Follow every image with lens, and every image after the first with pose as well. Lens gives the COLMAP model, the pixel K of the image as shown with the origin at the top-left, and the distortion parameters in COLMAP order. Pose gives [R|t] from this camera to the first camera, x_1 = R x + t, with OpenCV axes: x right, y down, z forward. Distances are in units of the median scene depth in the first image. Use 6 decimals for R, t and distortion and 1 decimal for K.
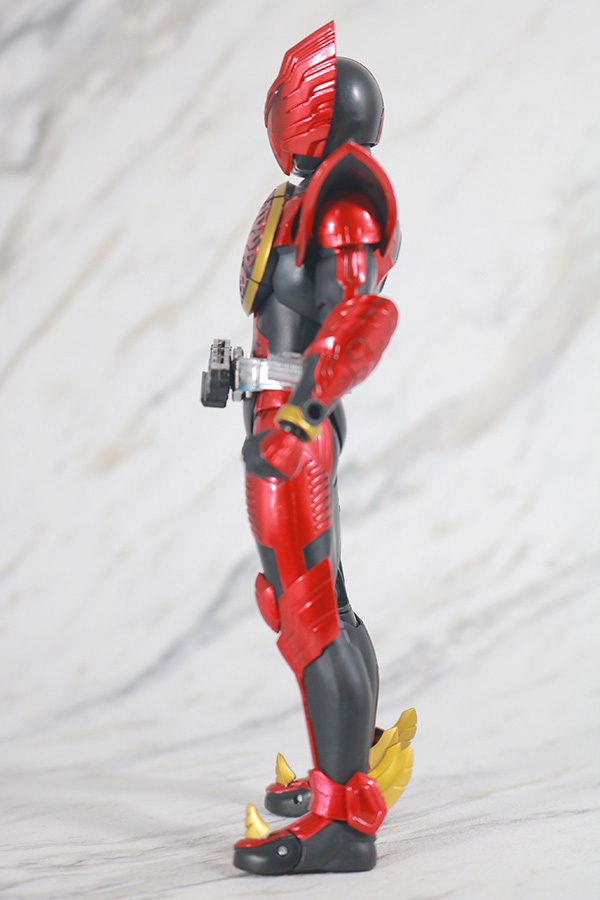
lens RADIAL K [[2240.5, 0, 295.3], [0, 2240.5, 448.7], [0, 0, 1]] dist [-0.036509, 0.000000]
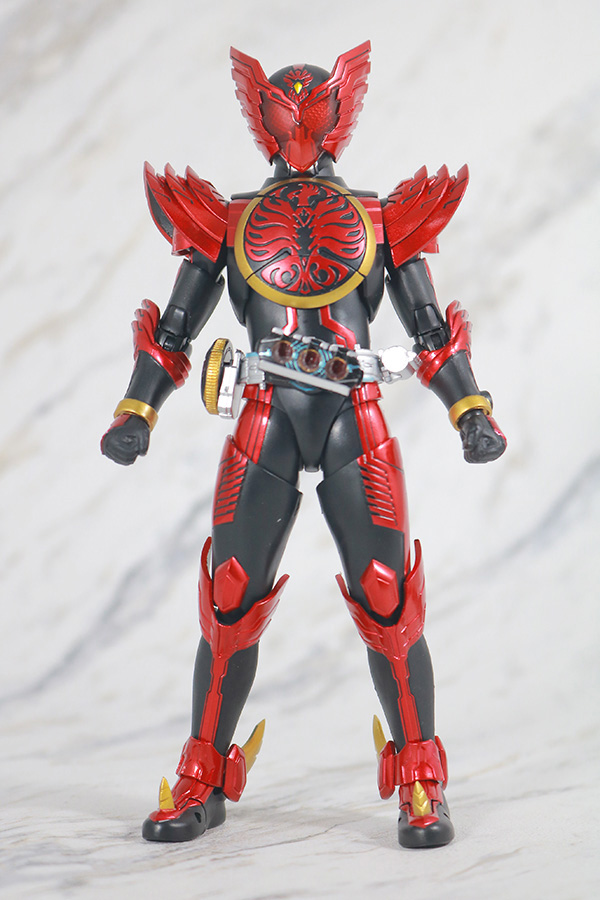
lens RADIAL K [[2240.5, 0, 300.5], [0, 2240.5, 456.1], [0, 0, 1]] dist [-0.036509, 0.000000]
pose [[0.977483, 0.034813, 0.208125, -0.168415], [-0.030115, 0.999216, -0.025697, 0.023516], [-0.208856, 0.018850, 0.977765, -0.026336]]
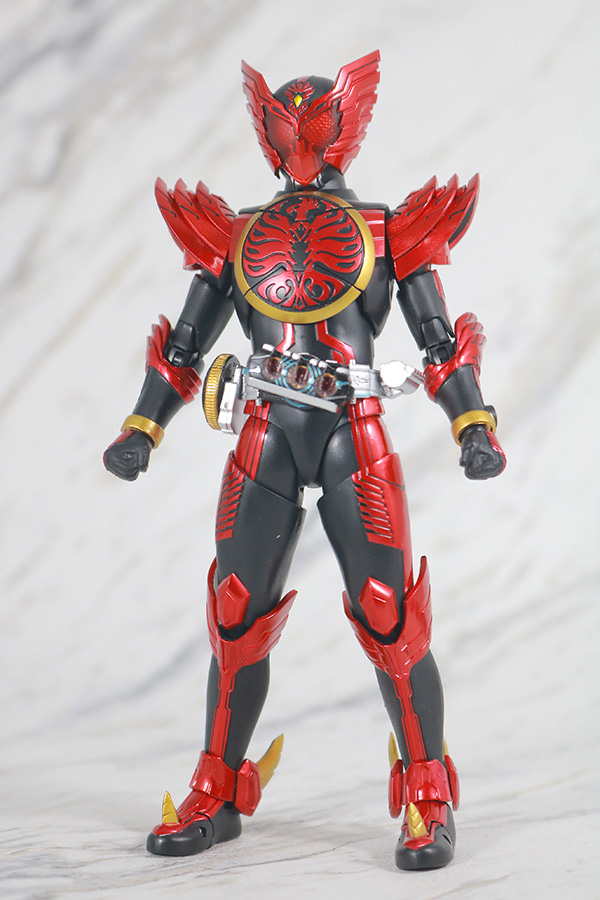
lens RADIAL K [[2240.5, 0, 297.6], [0, 2240.5, 447.0], [0, 0, 1]] dist [-0.036509, 0.000000]
pose [[0.998493, 0.032571, 0.044178, -0.050740], [-0.032012, 0.999399, -0.013296, 0.006449], [-0.044584, 0.011861, 0.998935, -0.037171]]
